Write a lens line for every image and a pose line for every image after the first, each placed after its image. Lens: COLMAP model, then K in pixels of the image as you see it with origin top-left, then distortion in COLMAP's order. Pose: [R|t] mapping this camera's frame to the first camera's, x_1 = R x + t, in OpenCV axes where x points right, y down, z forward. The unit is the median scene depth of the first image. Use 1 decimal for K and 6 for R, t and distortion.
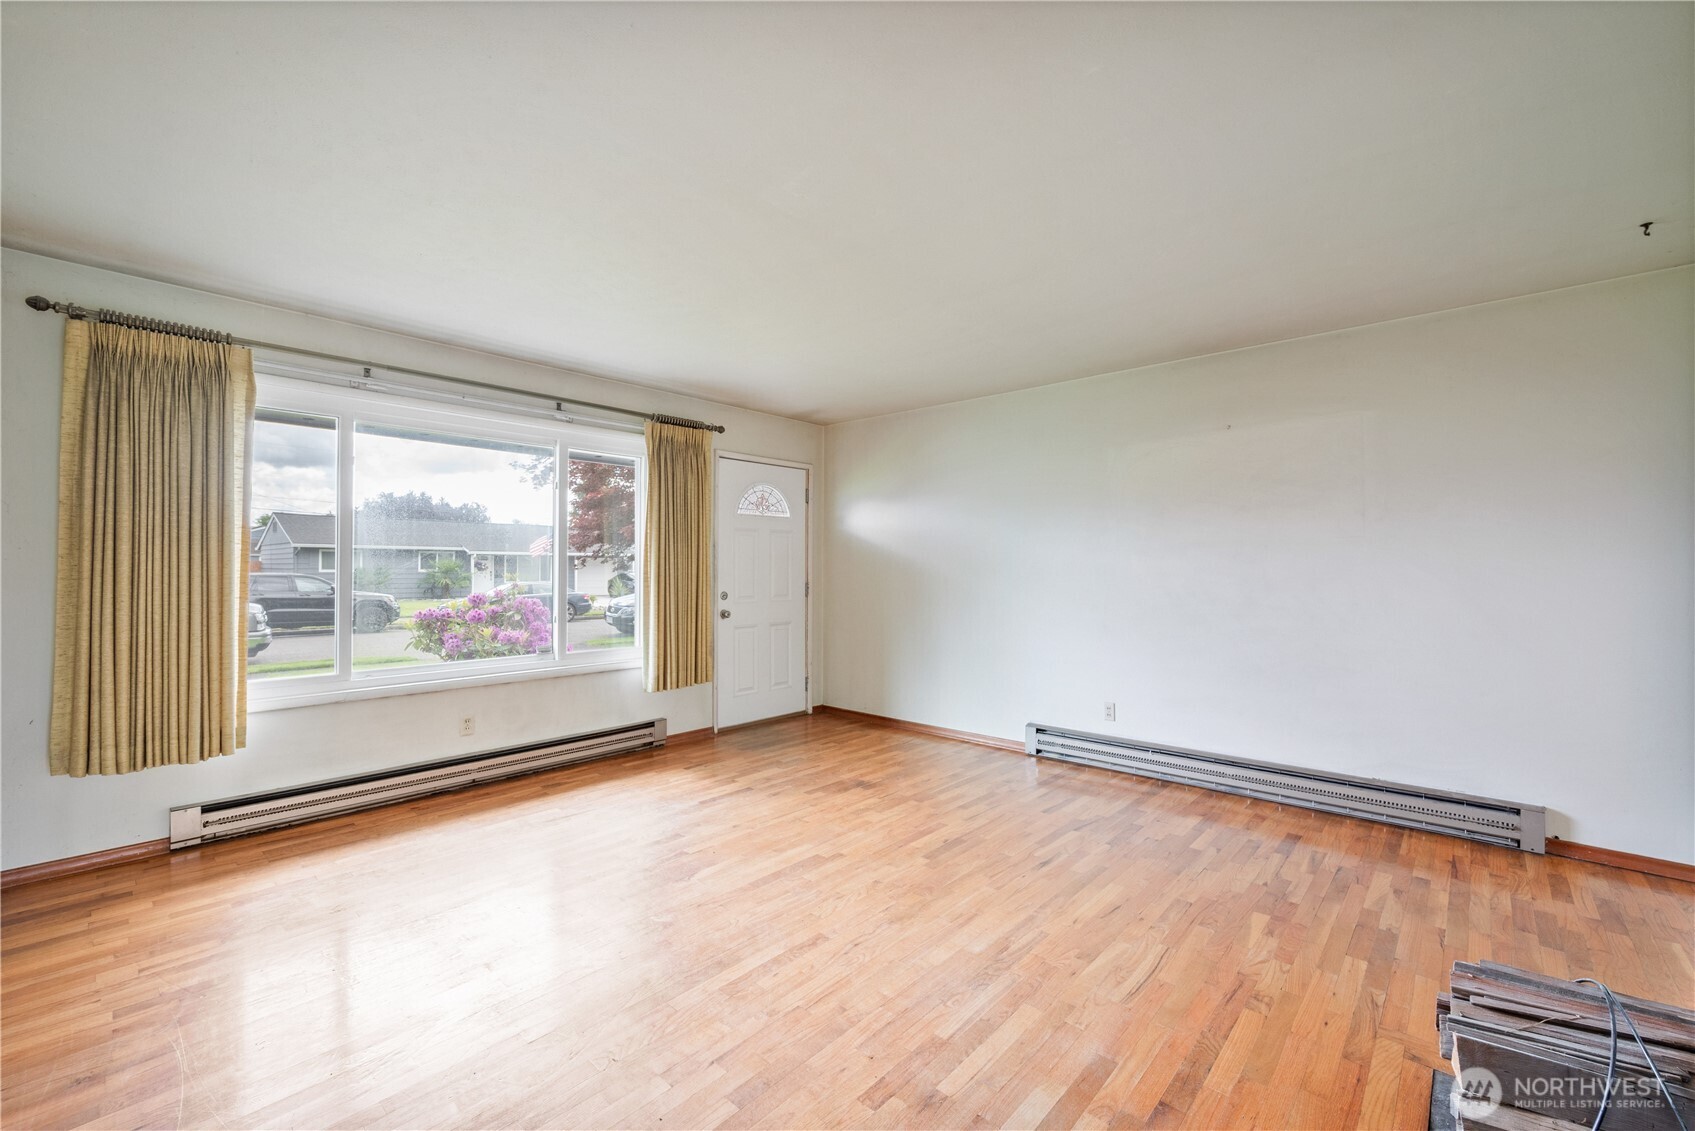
lens RADIAL K [[697.4, 0, 847.5], [0, 697.4, 565.5], [0, 0, 1]] dist [0.000530, -0.000087]
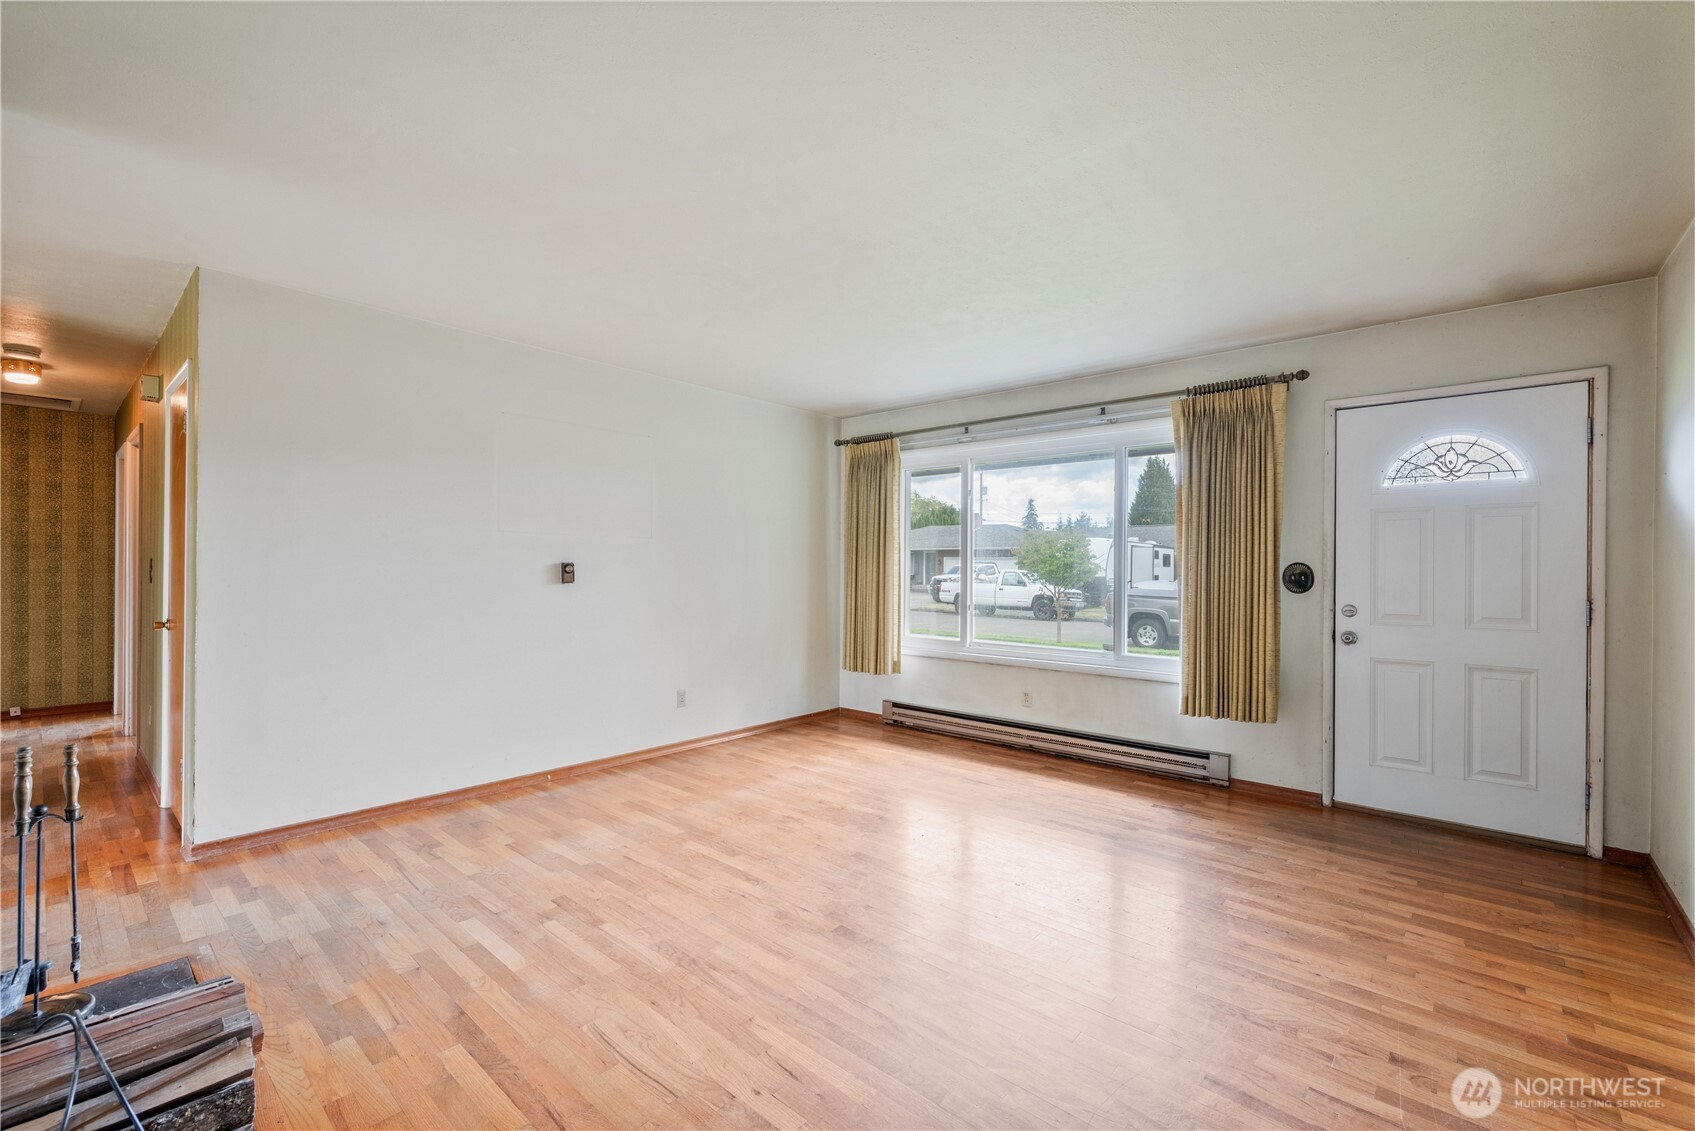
lens RADIAL K [[717.1, 0, 851.5], [0, 717.1, 562.2], [0, 0, 1]] dist [0.000440, 0.000061]
pose [[0.018119, -0.009123, -0.999794, 0.694394], [-0.004159, 0.999949, -0.009200, 0.006210], [0.999827, 0.004325, 0.018081, 0.673471]]
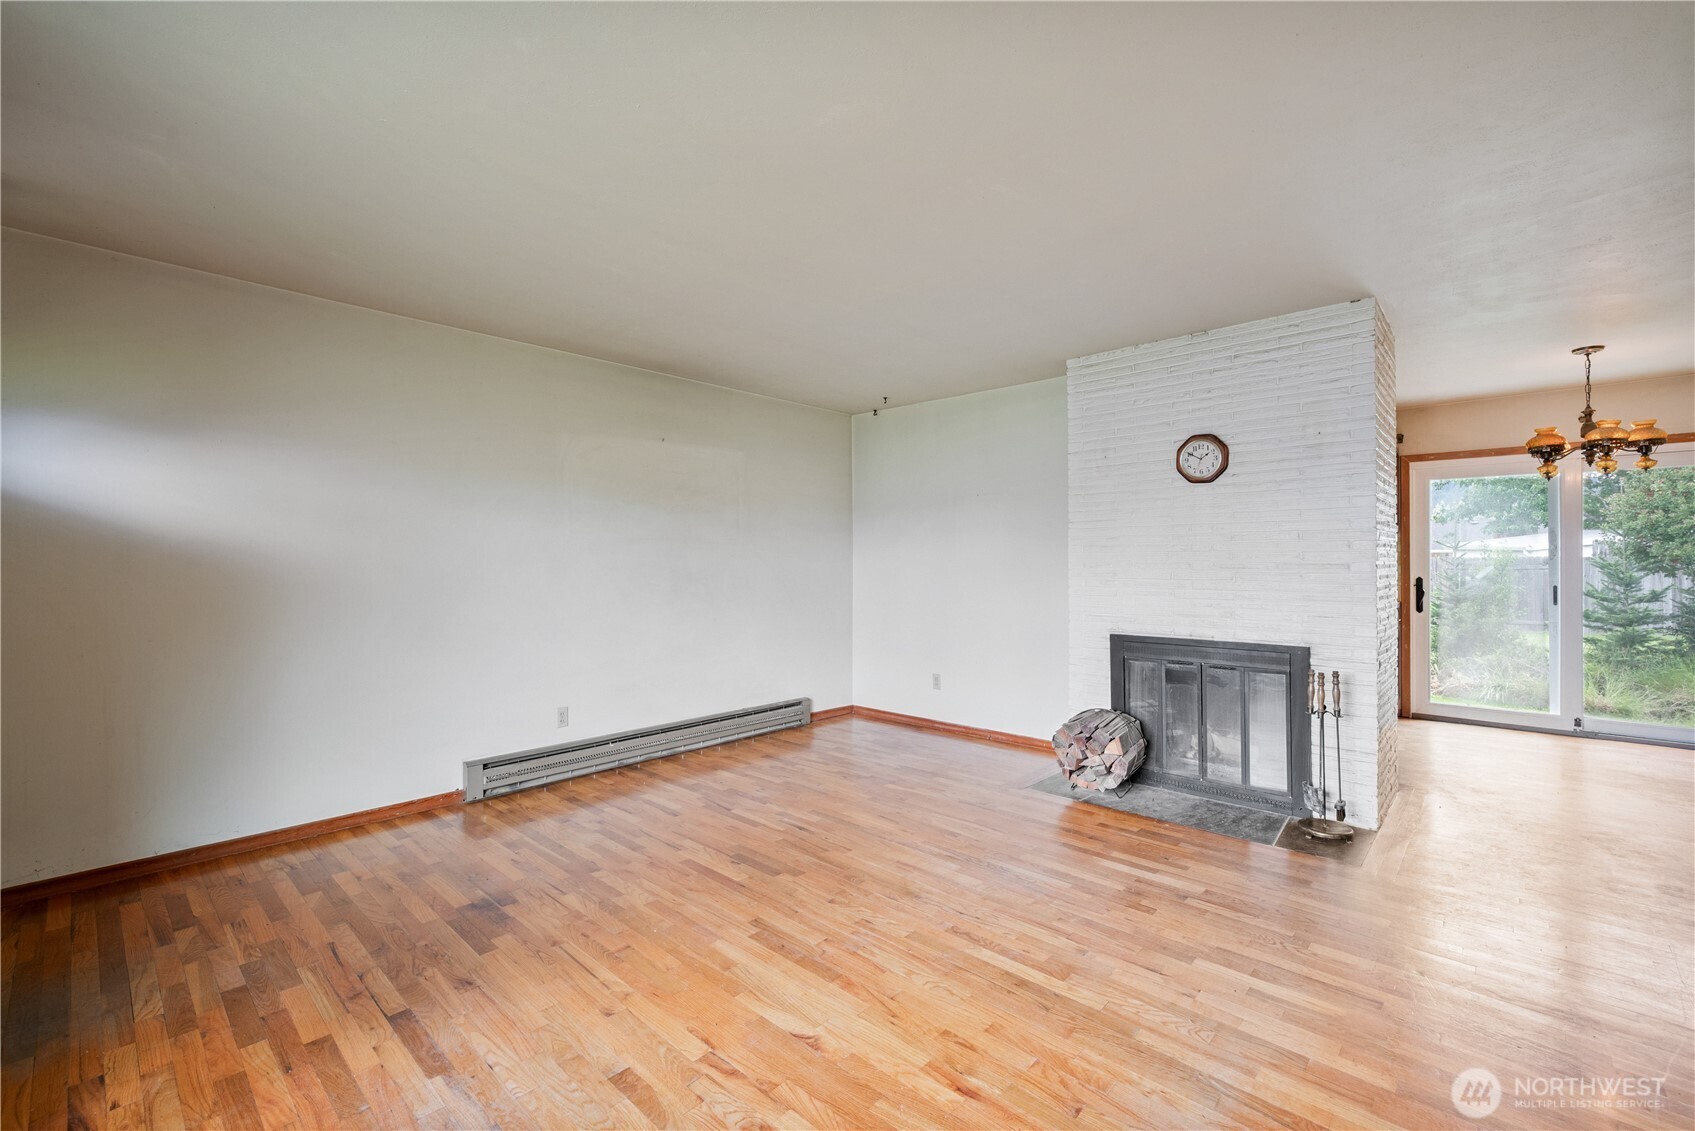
lens RADIAL K [[717.1, 0, 851.5], [0, 717.1, 562.2], [0, 0, 1]] dist [0.000440, 0.000061]
pose [[0.012137, -0.002009, 0.999924, -0.634891], [-0.000948, 0.999998, 0.002021, 0.001732], [-0.999926, -0.000972, 0.012135, 0.674152]]
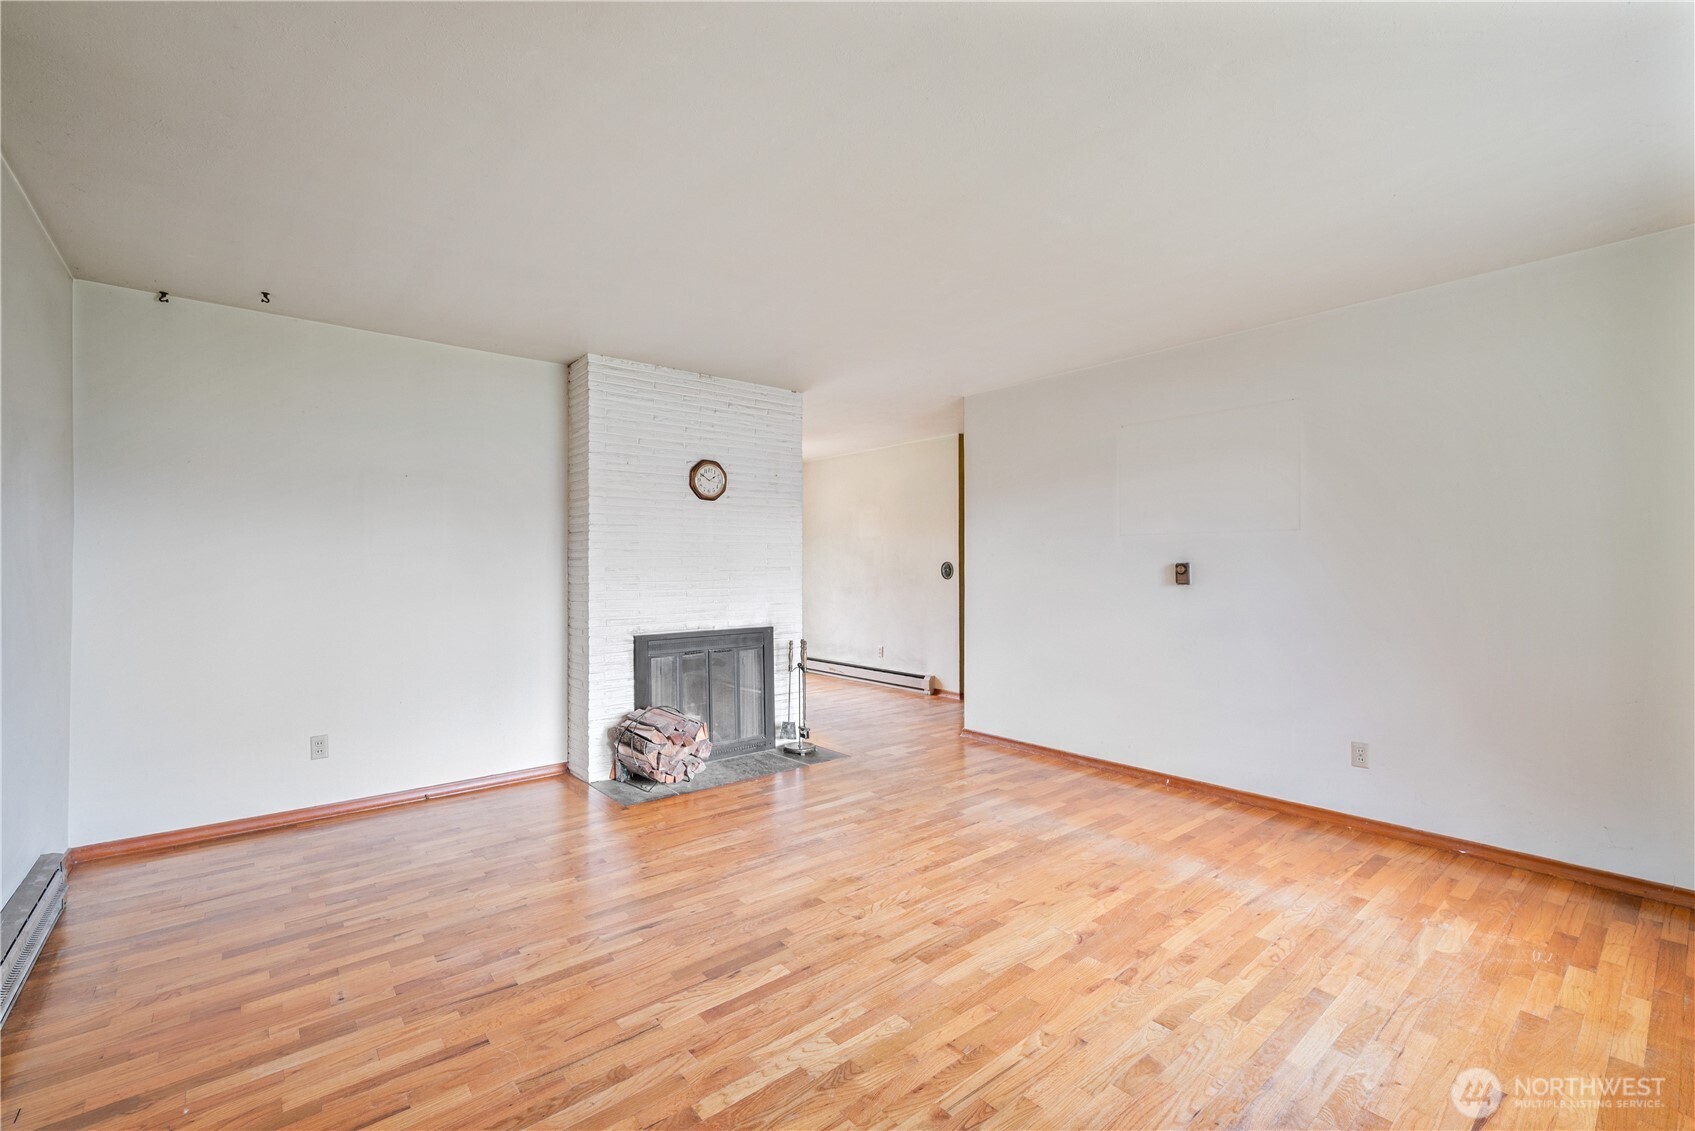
lens RADIAL K [[724.2, 0, 847.0], [0, 724.2, 561.1], [0, 0, 1]] dist [-0.001305, -0.000184]
pose [[-0.990214, 0.001118, 0.139556, -0.050235], [-0.000043, 0.999965, -0.008315, 0.004970], [-0.139561, -0.008240, -0.990179, 1.345451]]
